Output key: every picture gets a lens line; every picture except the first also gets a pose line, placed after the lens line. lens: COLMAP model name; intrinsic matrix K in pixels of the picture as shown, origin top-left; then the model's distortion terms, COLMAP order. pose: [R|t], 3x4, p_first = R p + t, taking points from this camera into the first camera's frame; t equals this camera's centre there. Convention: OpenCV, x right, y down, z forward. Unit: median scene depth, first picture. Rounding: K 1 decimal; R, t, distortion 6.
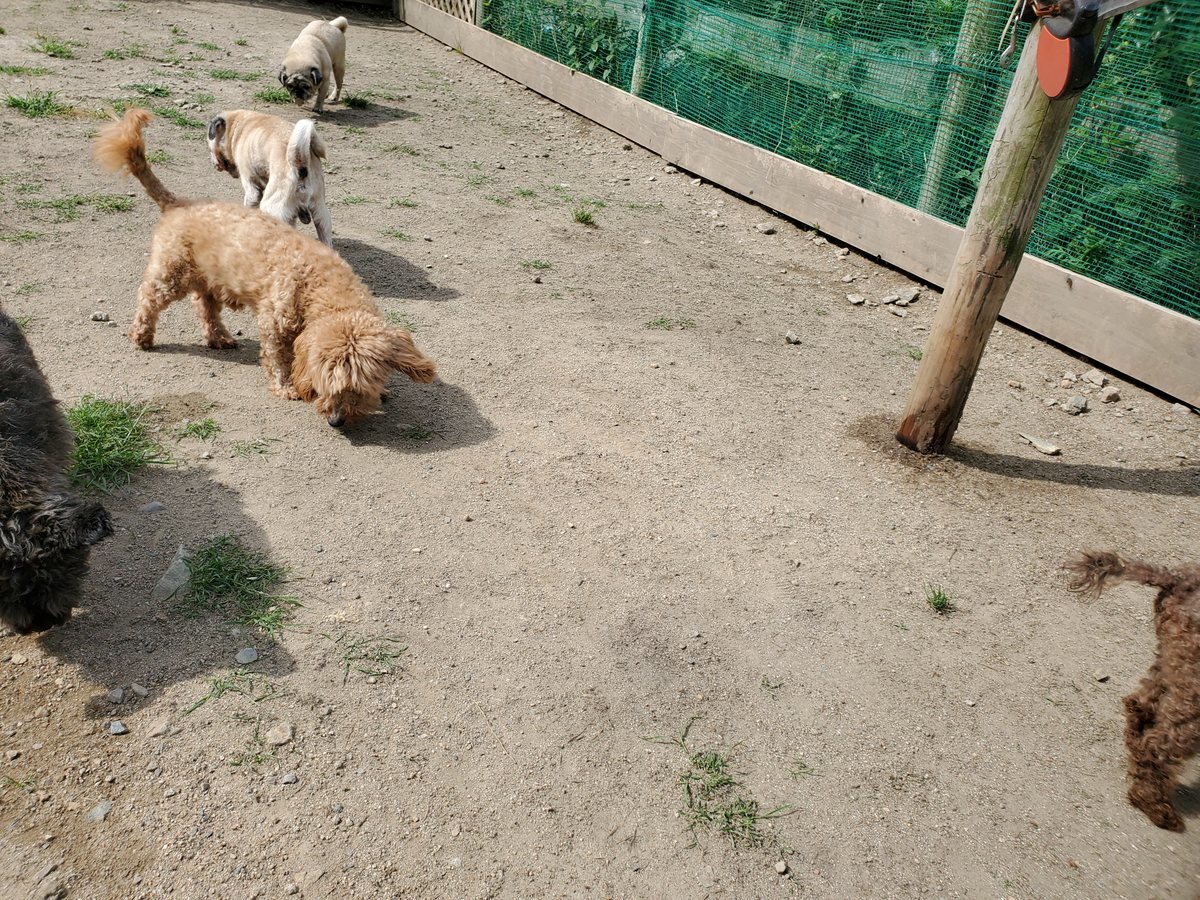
lens RADIAL K [[928.4, 0, 567.3], [0, 928.4, 427.6], [0, 0, 1]] dist [0.010154, -0.001719]
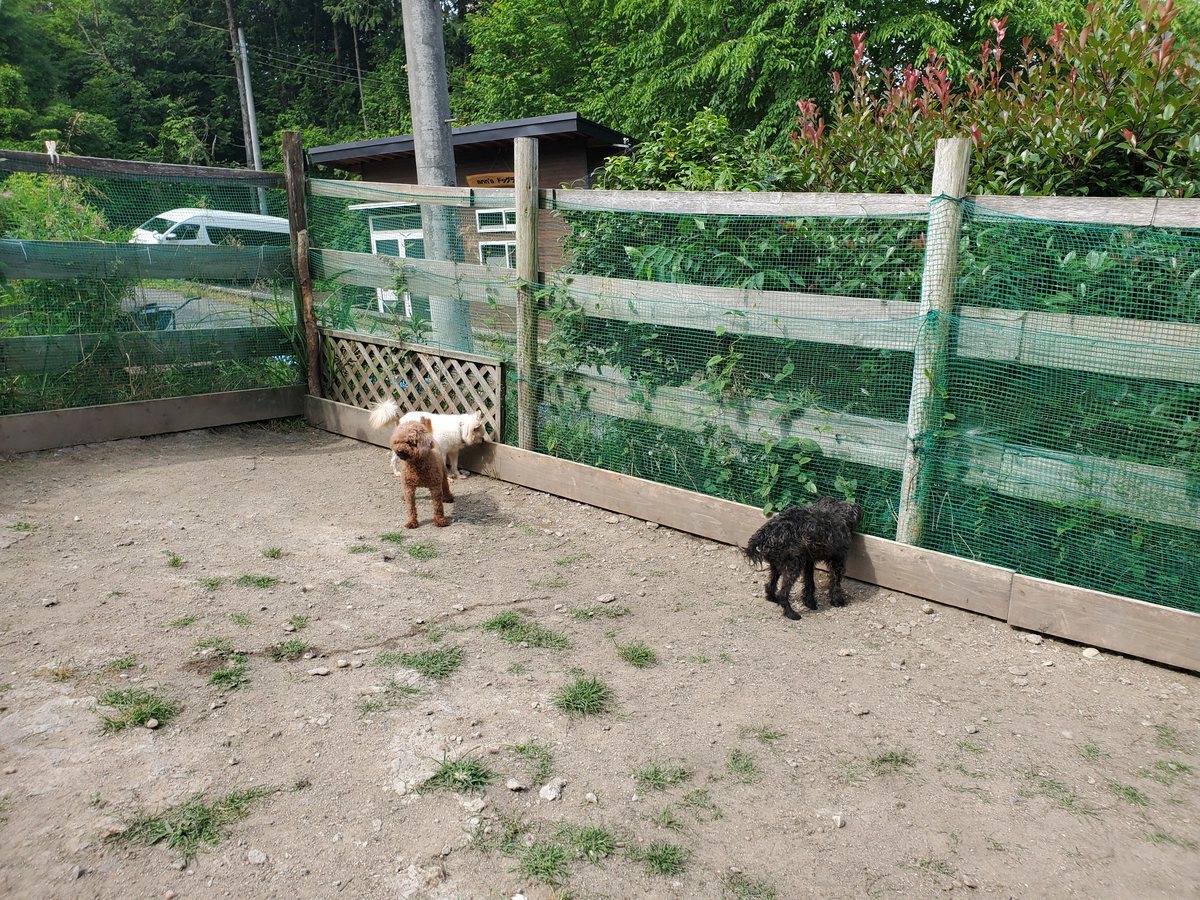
lens RADIAL K [[928.4, 0, 590.2], [0, 928.4, 424.7], [0, 0, 1]] dist [0.010154, -0.001719]
pose [[0.892346, -0.178553, 0.414534, -0.712985], [0.274298, 0.943897, -0.183901, -0.545987], [-0.358441, 0.277809, 0.891259, 0.485246]]
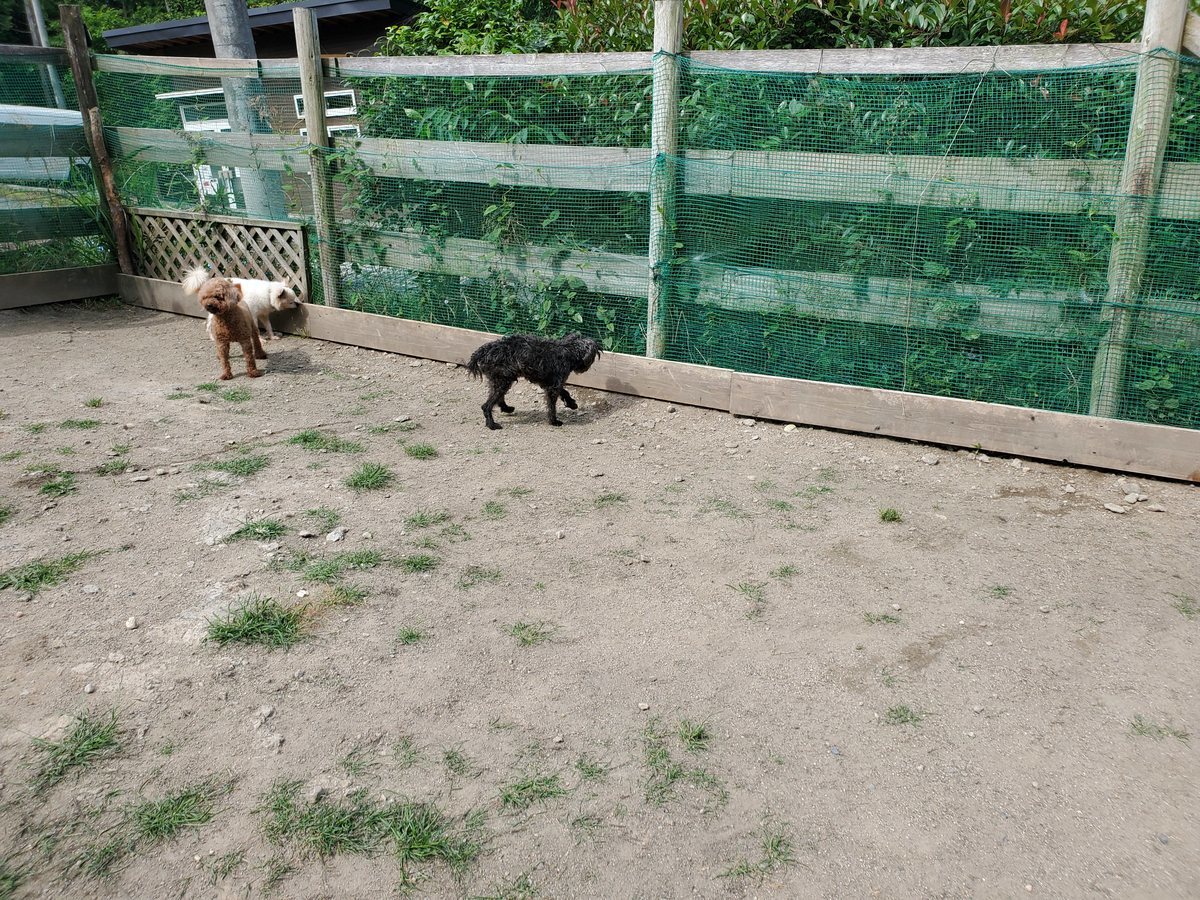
lens RADIAL K [[928.4, 0, 587.5], [0, 928.4, 434.5], [0, 0, 1]] dist [0.010154, -0.001719]
pose [[0.809731, -0.289878, 0.510202, -0.729484], [0.351449, 0.935844, -0.026065, -0.399531], [-0.469914, 0.200416, 0.859660, 0.292895]]
